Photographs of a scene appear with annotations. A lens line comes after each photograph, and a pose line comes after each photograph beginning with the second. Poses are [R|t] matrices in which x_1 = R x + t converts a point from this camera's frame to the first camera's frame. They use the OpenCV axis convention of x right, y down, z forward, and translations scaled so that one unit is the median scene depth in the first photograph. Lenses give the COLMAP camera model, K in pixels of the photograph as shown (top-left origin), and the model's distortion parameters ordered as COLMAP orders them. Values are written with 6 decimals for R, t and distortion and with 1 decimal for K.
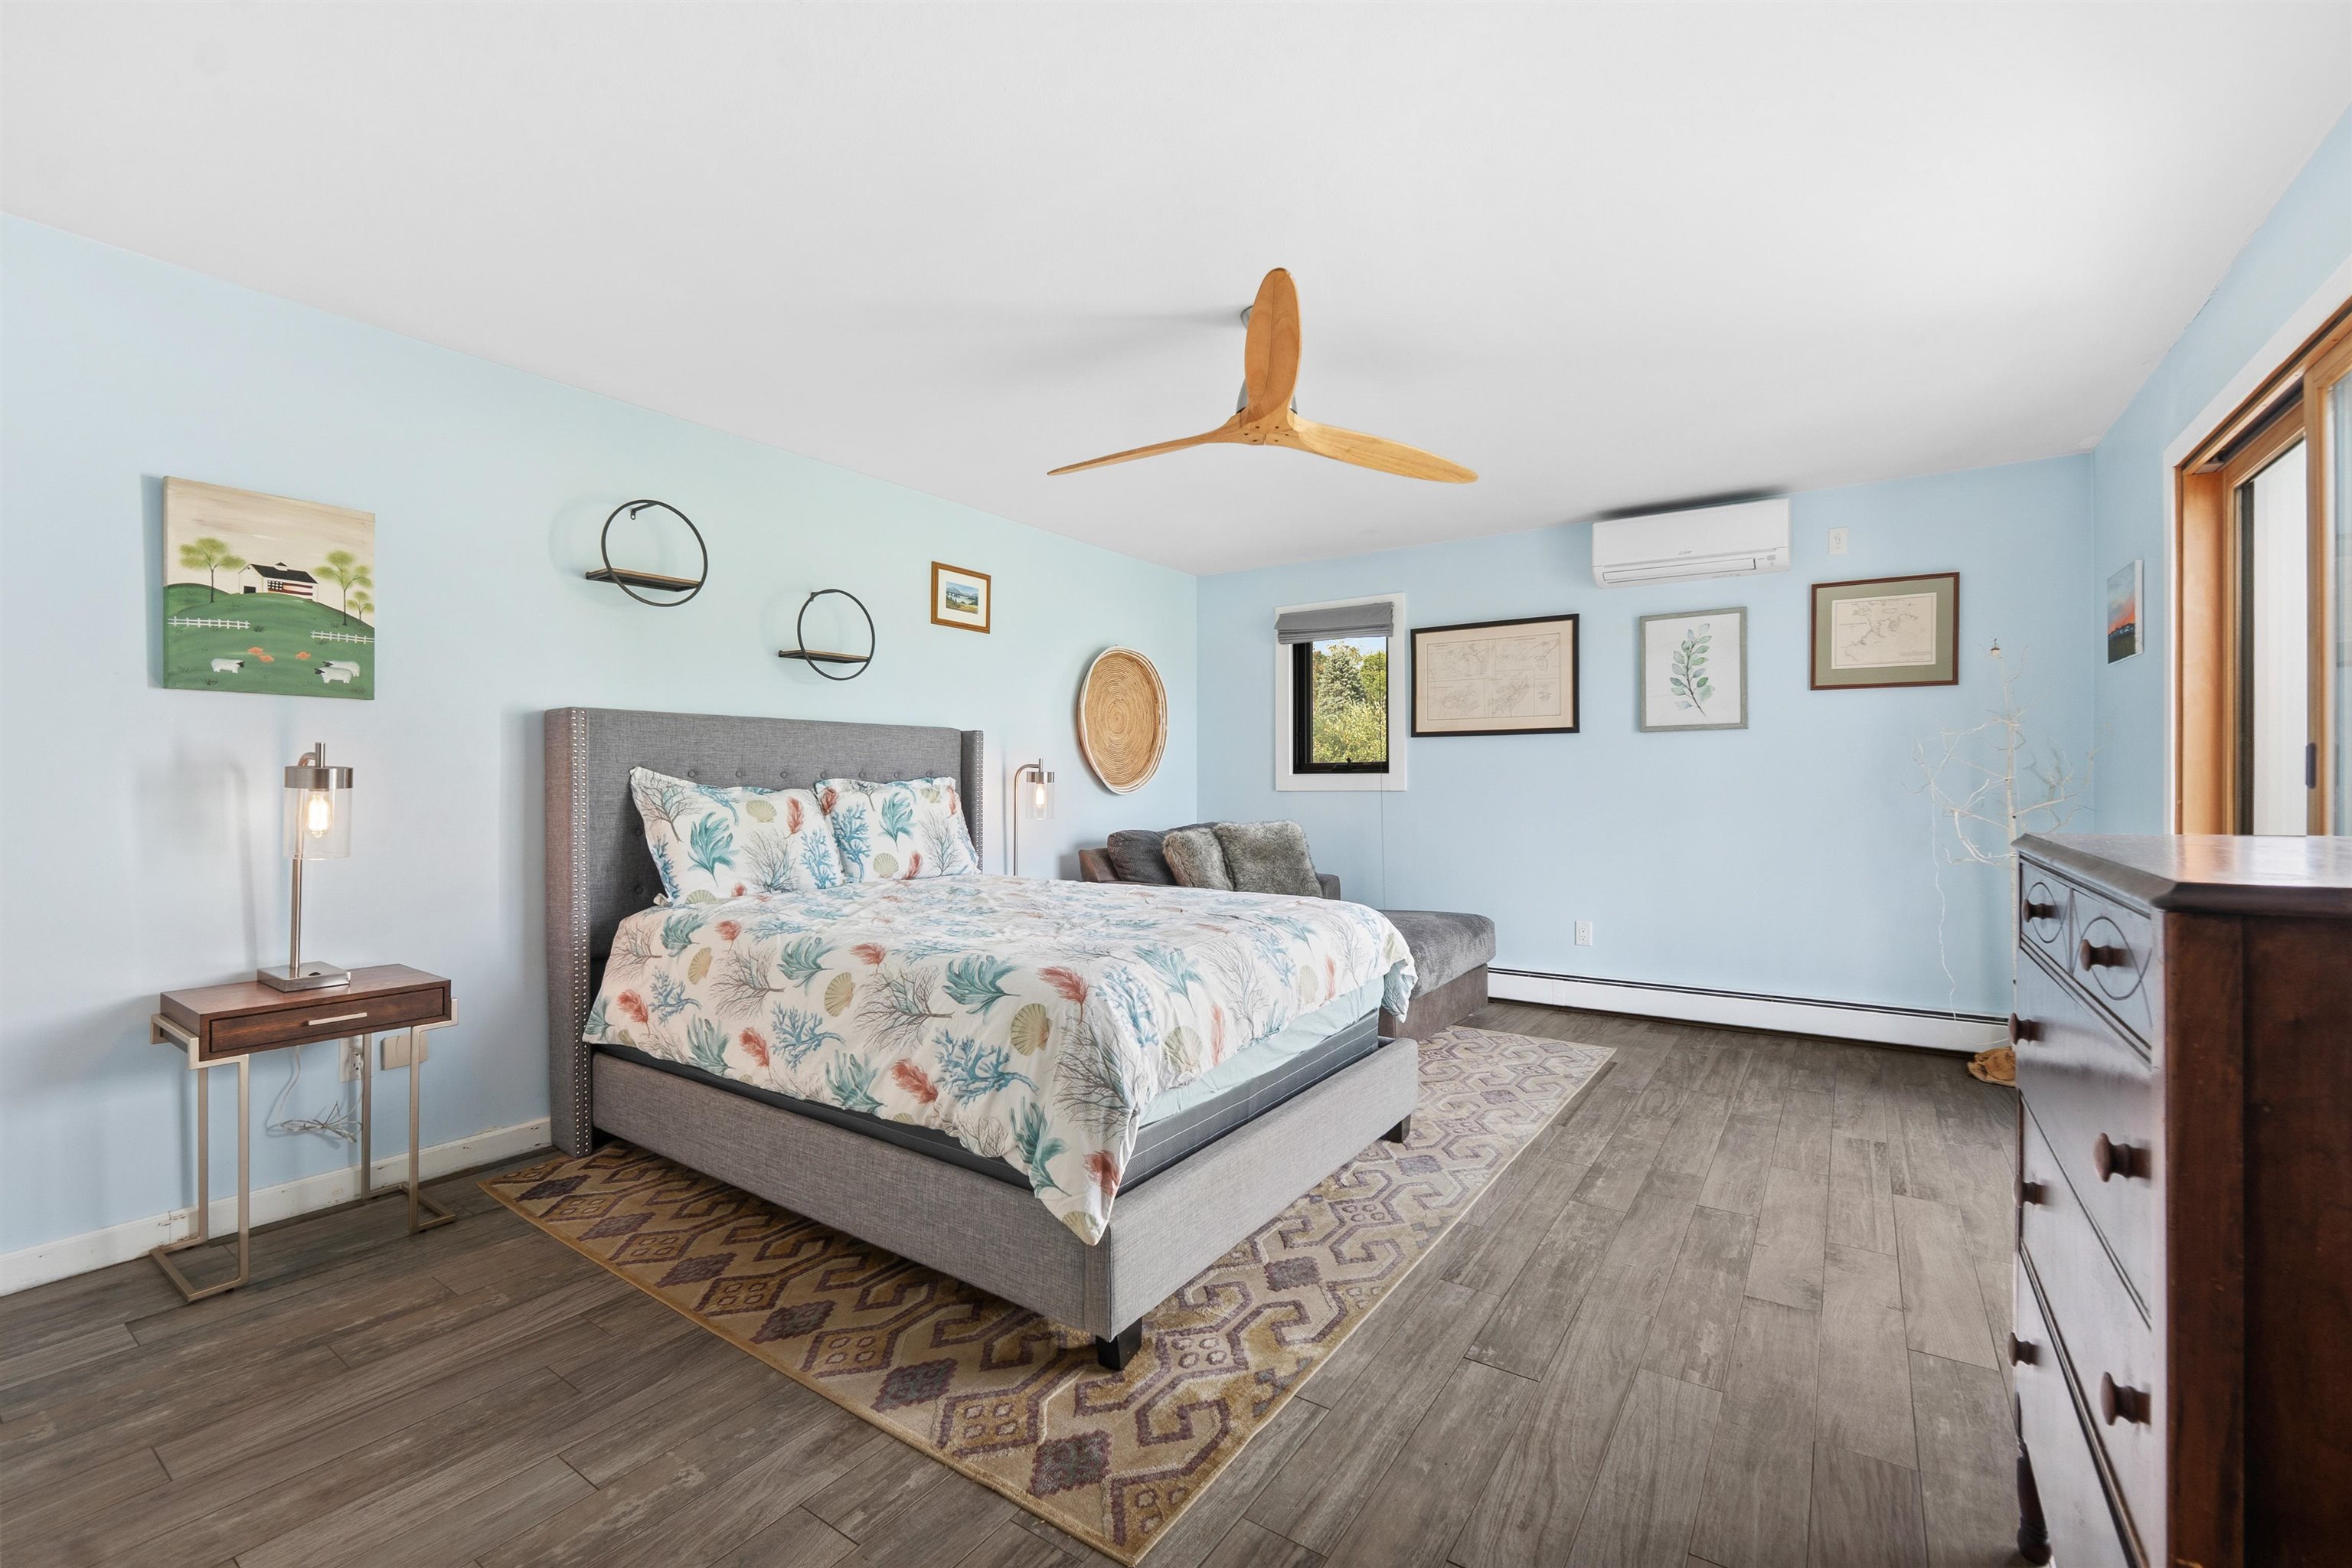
lens RADIAL K [[1001.6, 0, 1188.5], [0, 1001.6, 781.7], [0, 0, 1]] dist [-0.003550, -0.000577]
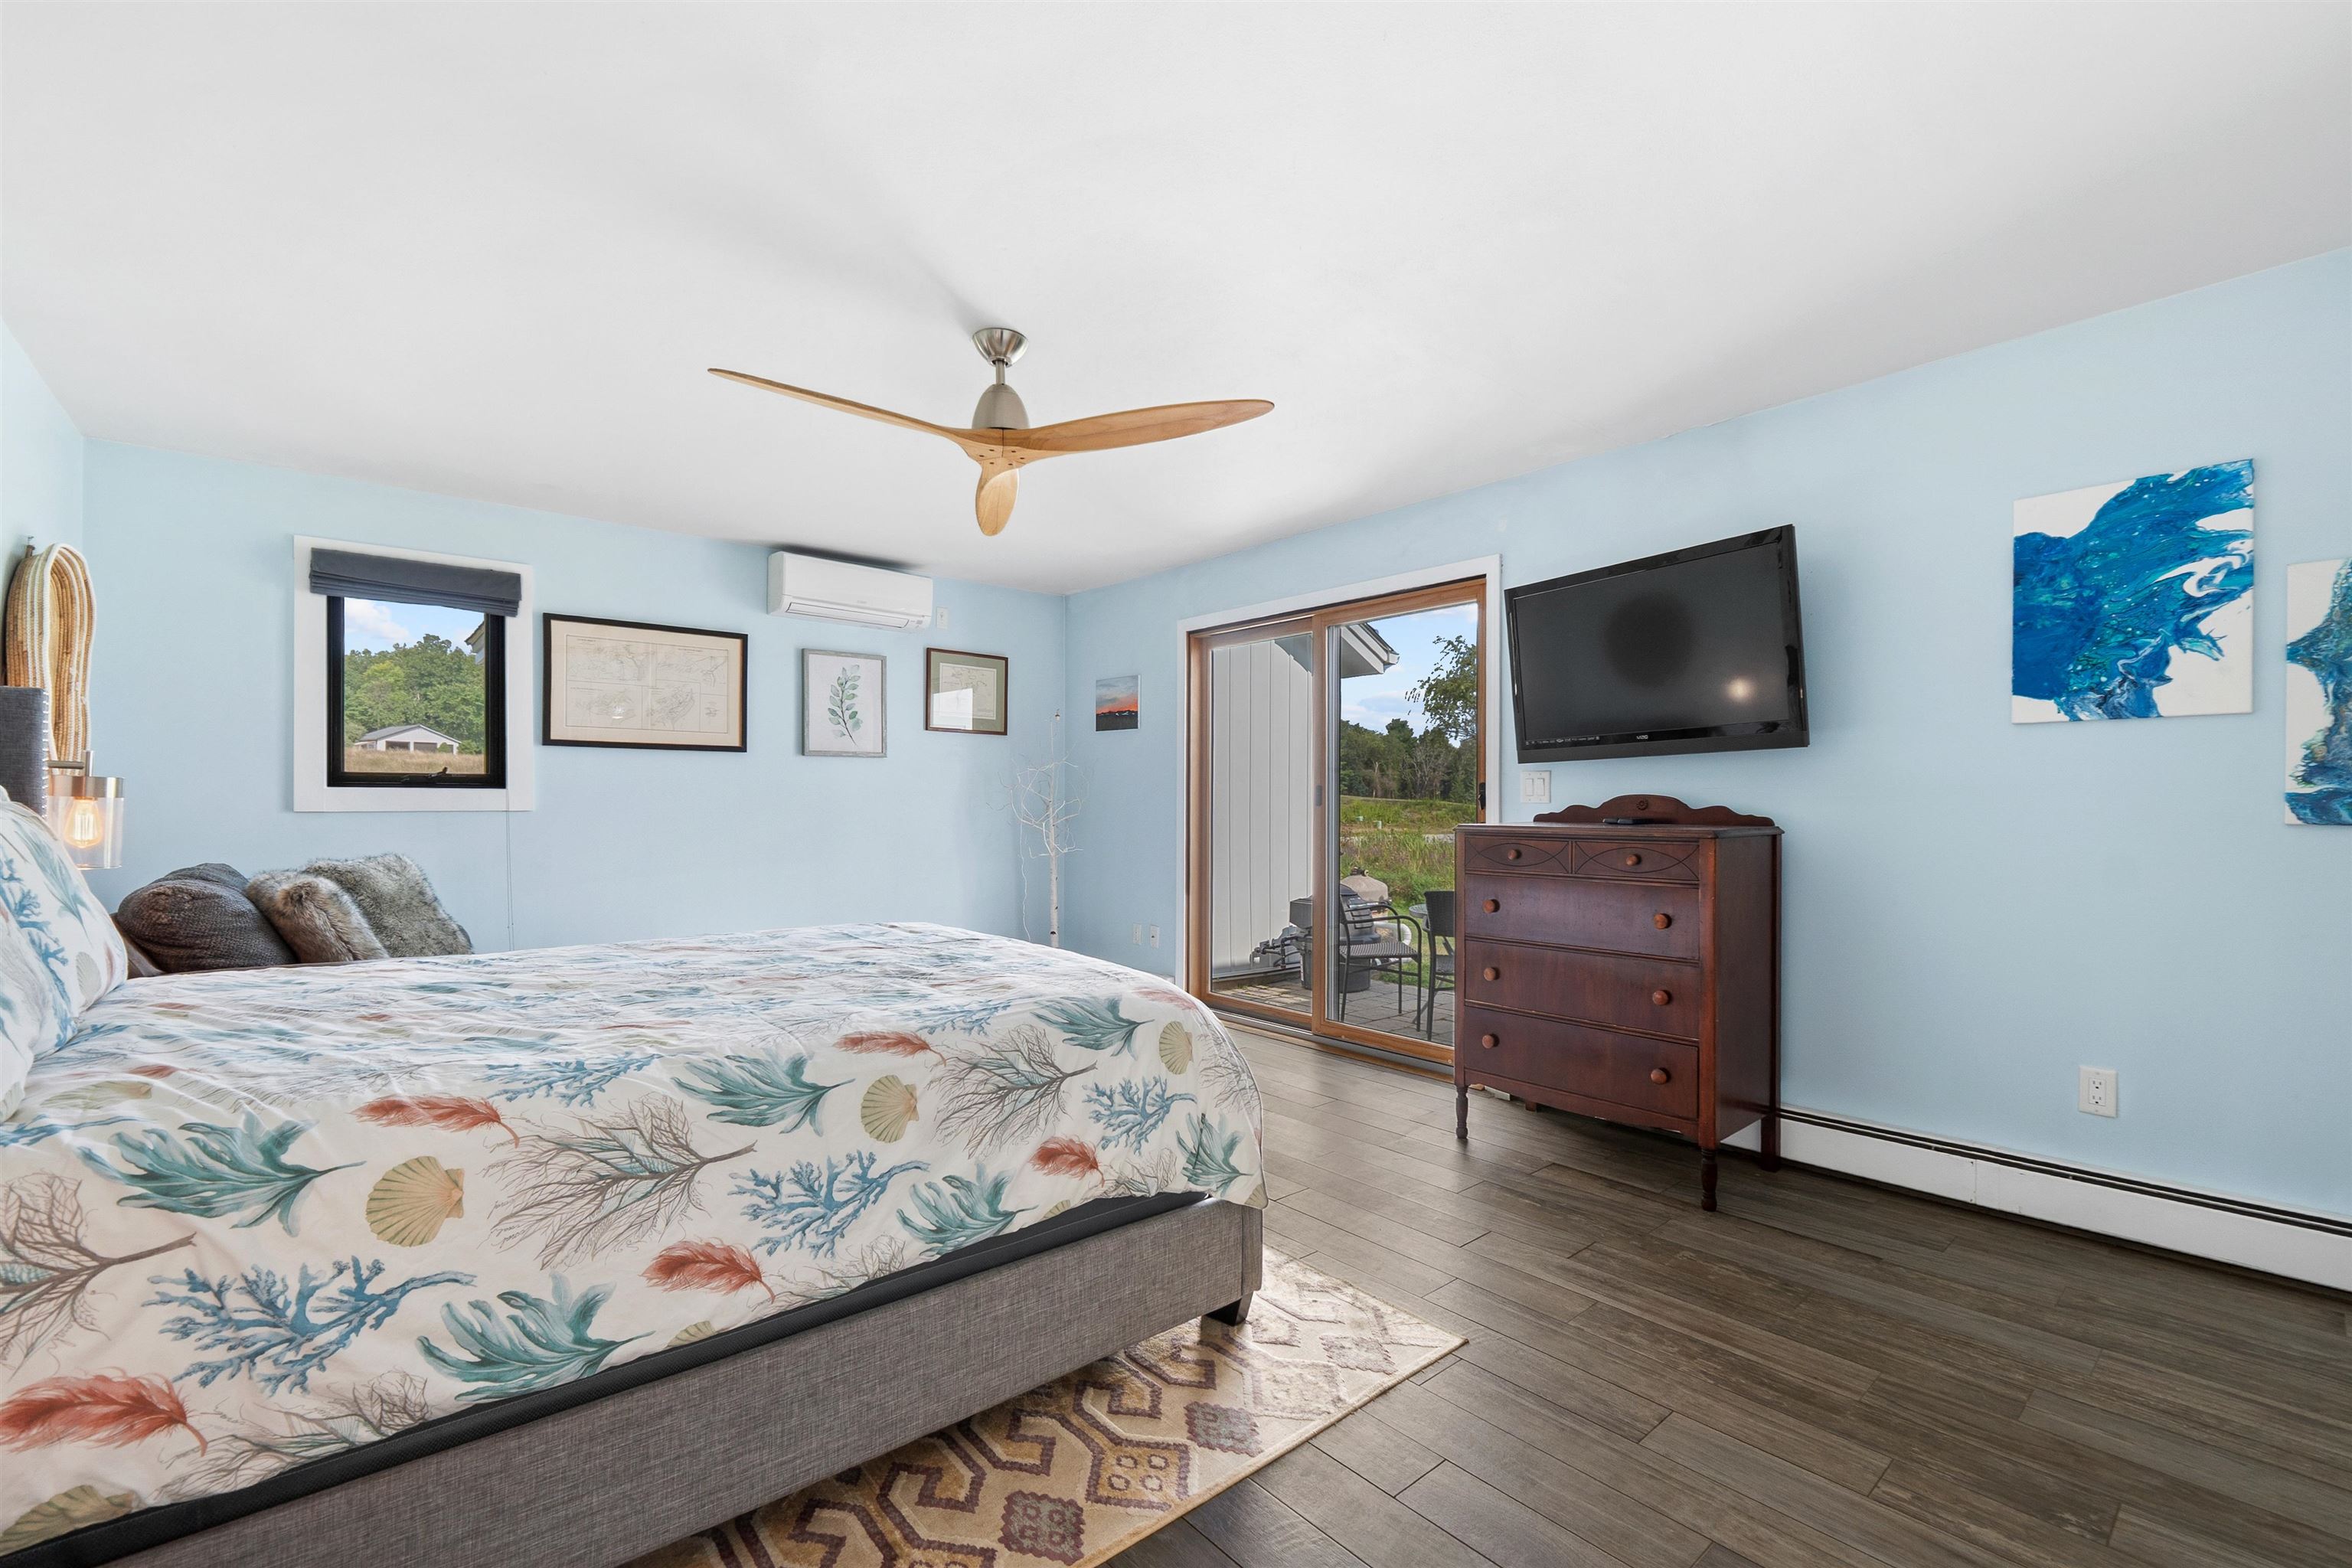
lens RADIAL K [[1001.6, 0, 1190.2], [0, 1001.6, 799.7], [0, 0, 1]] dist [-0.003550, -0.000577]
pose [[0.254102, 0.005039, 0.967164, -0.863155], [-0.004257, 0.999983, -0.004092, 0.002299], [-0.967168, -0.003077, 0.254119, 0.563143]]
